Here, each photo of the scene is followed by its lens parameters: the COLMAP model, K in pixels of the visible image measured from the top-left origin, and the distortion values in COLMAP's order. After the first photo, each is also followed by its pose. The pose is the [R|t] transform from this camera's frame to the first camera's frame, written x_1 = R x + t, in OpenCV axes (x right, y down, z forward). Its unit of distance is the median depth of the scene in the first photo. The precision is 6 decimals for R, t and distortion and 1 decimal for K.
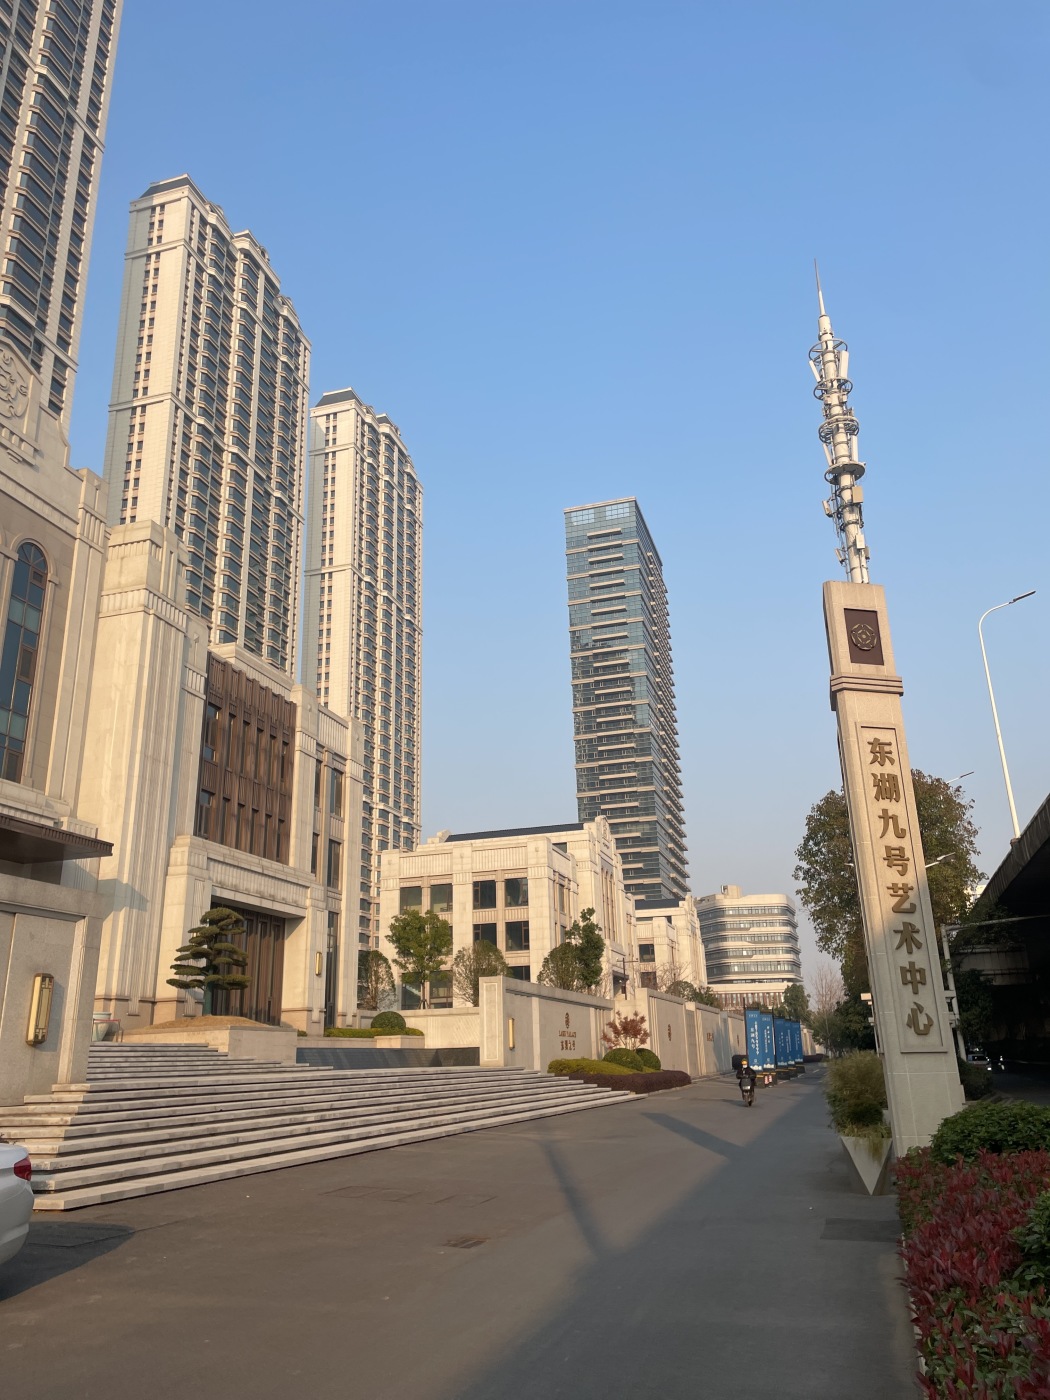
lens RADIAL K [[1048.6, 0, 528.7], [0, 1048.6, 692.6], [0, 0, 1]] dist [0.091002, -0.099798]
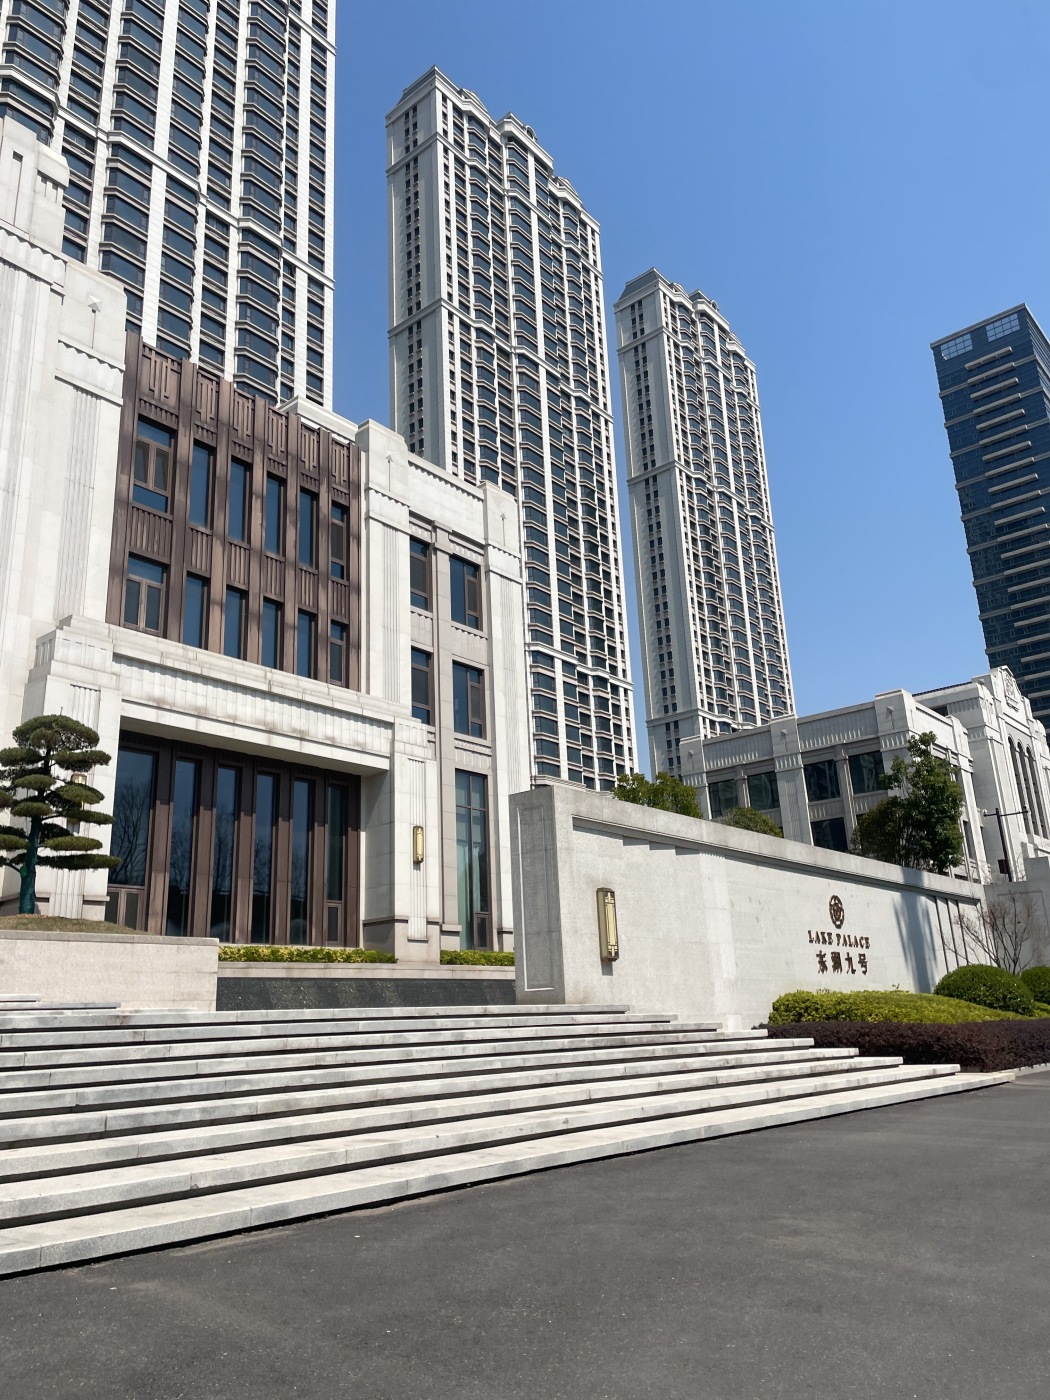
lens RADIAL K [[1048.6, 0, 528.7], [0, 1048.6, 692.6], [0, 0, 1]] dist [0.091002, -0.099798]
pose [[0.918631, -0.130813, -0.372835, 0.078659], [0.144833, 0.989408, 0.009711, 0.150273], [0.367615, -0.062920, 0.927847, 0.412282]]
